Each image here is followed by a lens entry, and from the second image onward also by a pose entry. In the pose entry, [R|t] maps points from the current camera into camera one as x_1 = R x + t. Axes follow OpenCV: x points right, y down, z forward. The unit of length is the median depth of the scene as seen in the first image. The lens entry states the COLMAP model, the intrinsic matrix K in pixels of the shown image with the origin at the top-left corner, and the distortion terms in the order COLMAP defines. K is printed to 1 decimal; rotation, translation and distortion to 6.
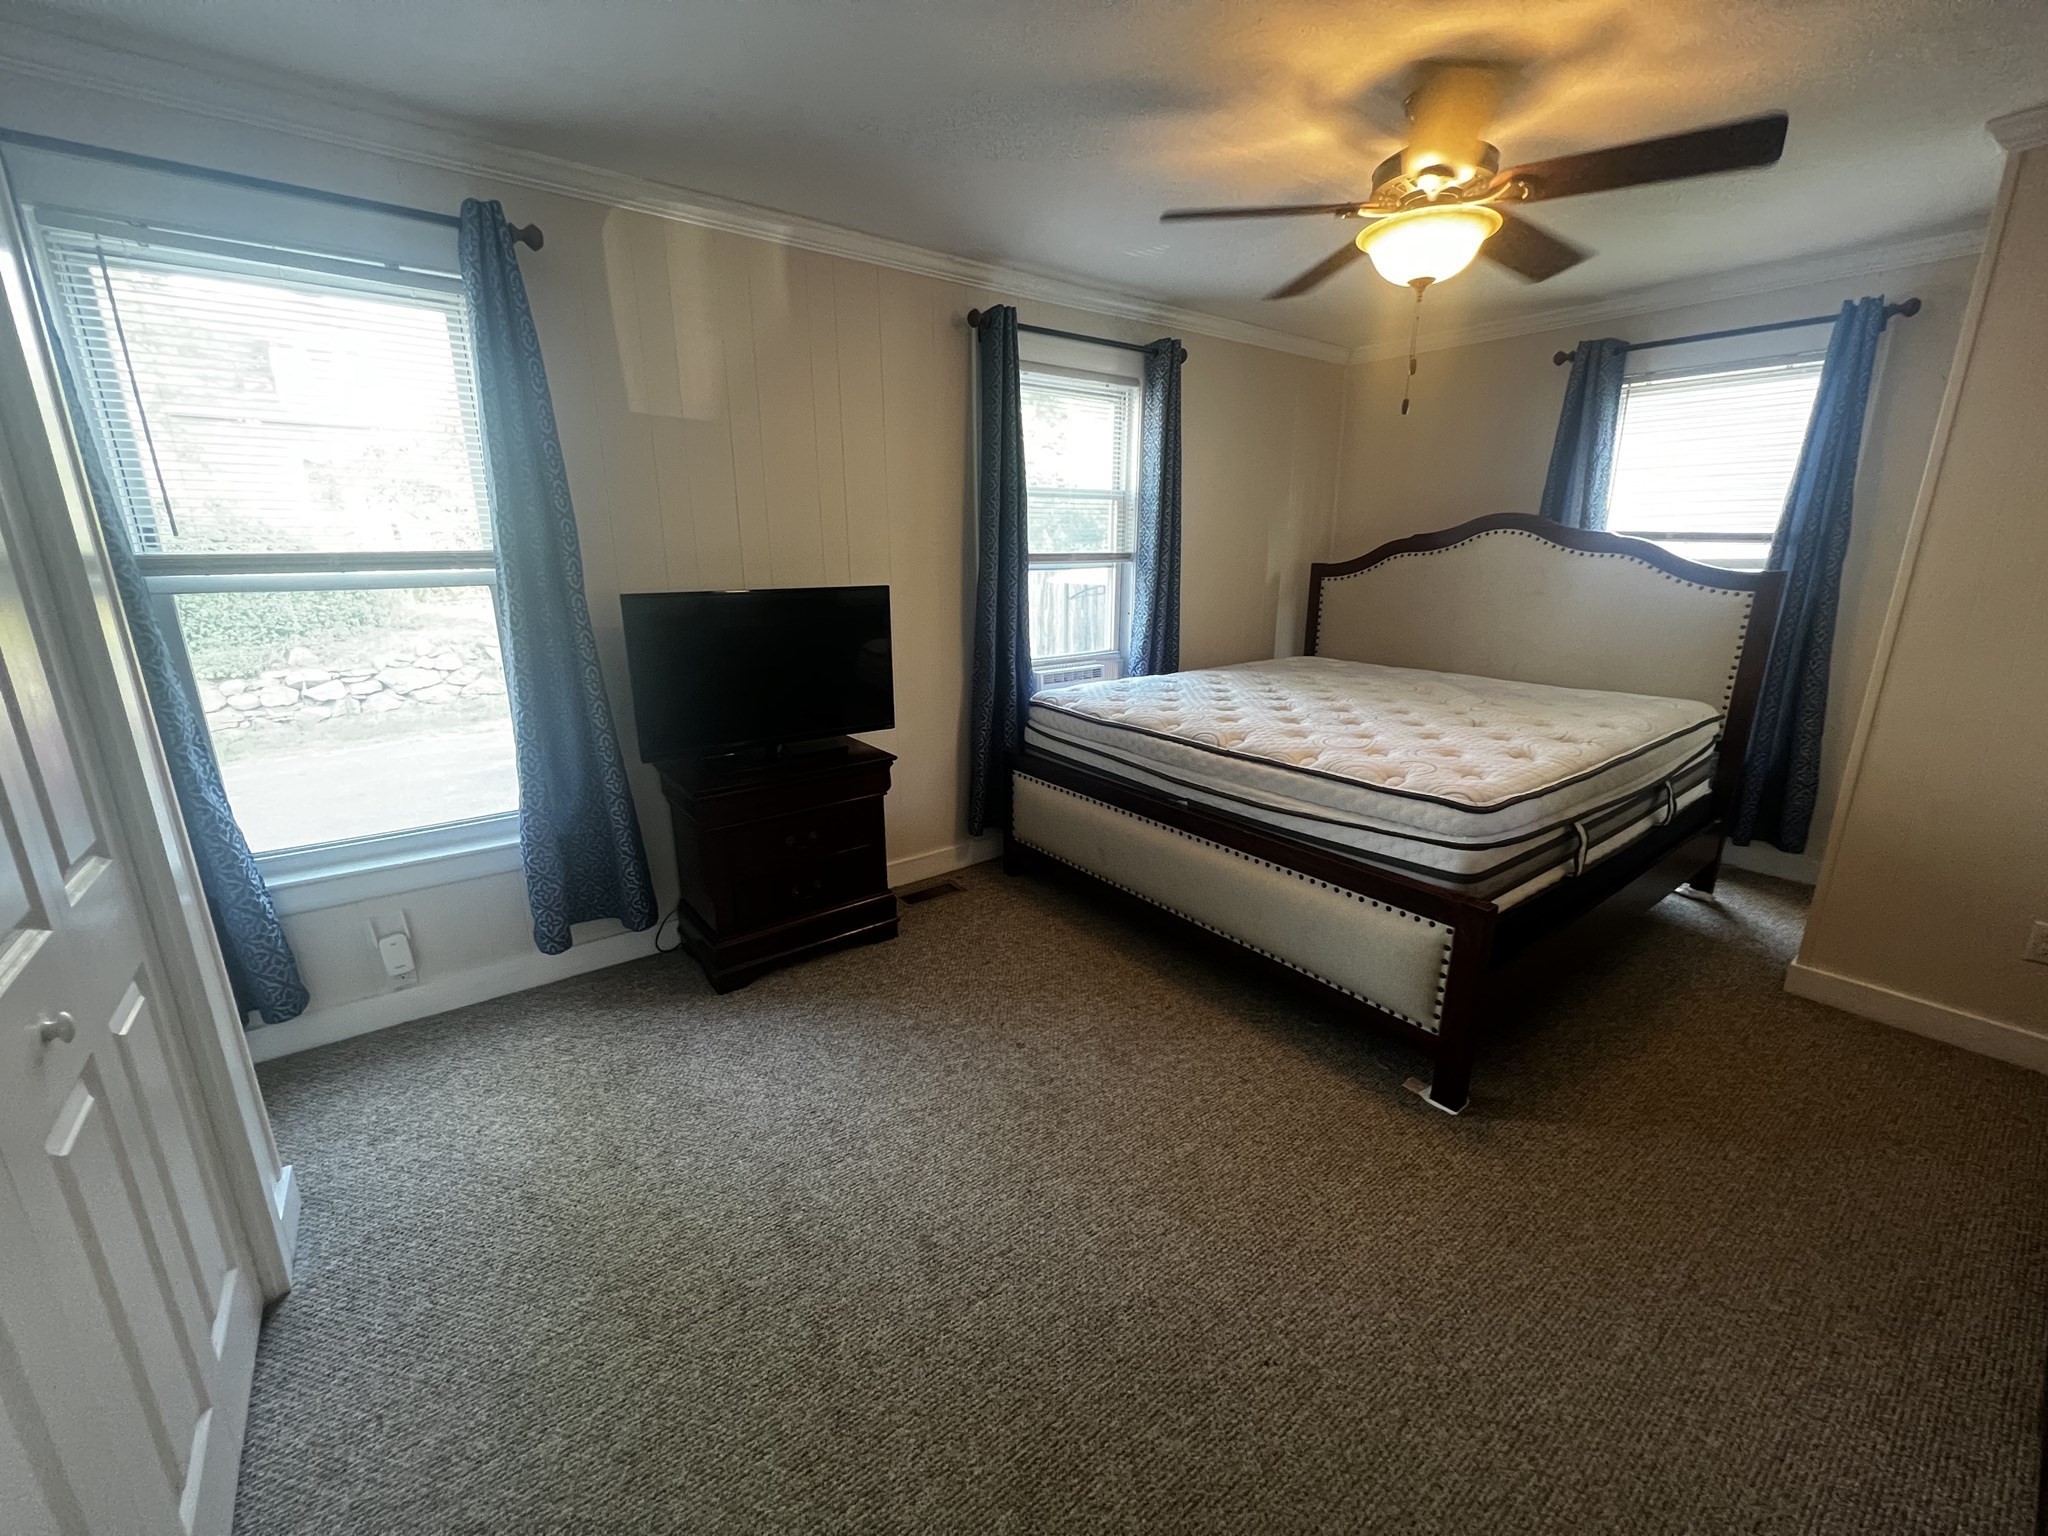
lens RADIAL K [[818.3, 0, 1016.4], [0, 818.3, 767.8], [0, 0, 1]] dist [-0.007336, 0.000835]
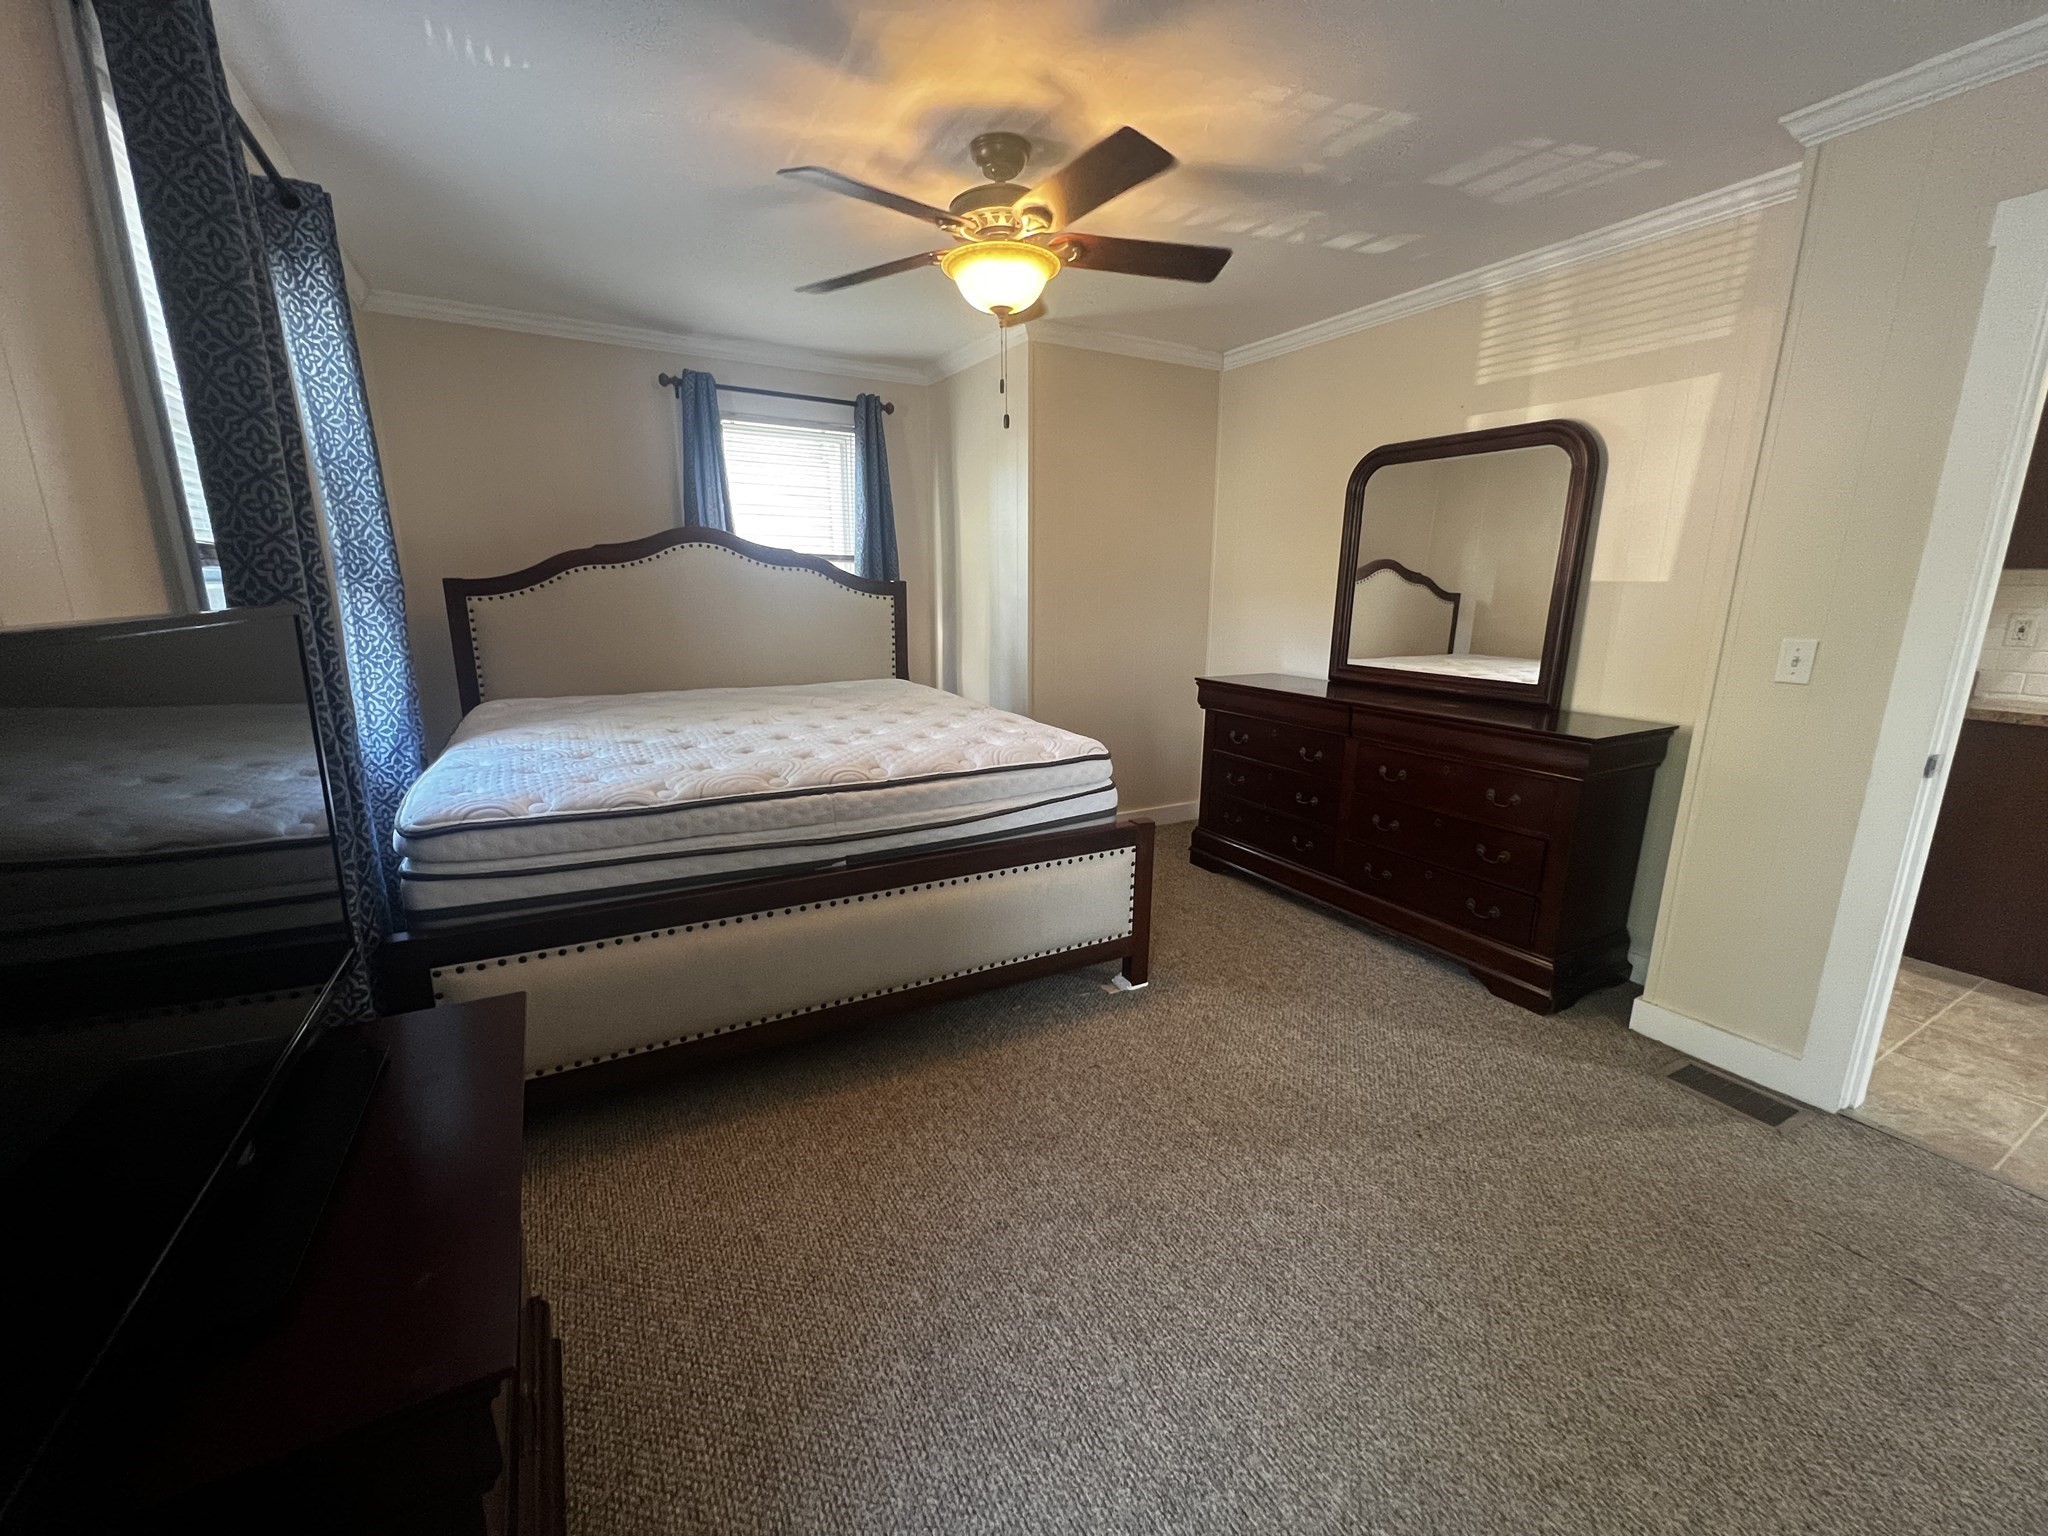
lens RADIAL K [[818.3, 0, 1017.5], [0, 818.3, 775.5], [0, 0, 1]] dist [-0.007336, 0.000835]
pose [[0.140703, -0.222729, 0.964673, -0.533270], [0.252292, 0.950265, 0.182604, -0.144585], [-0.957367, 0.217686, 0.189898, 0.685796]]
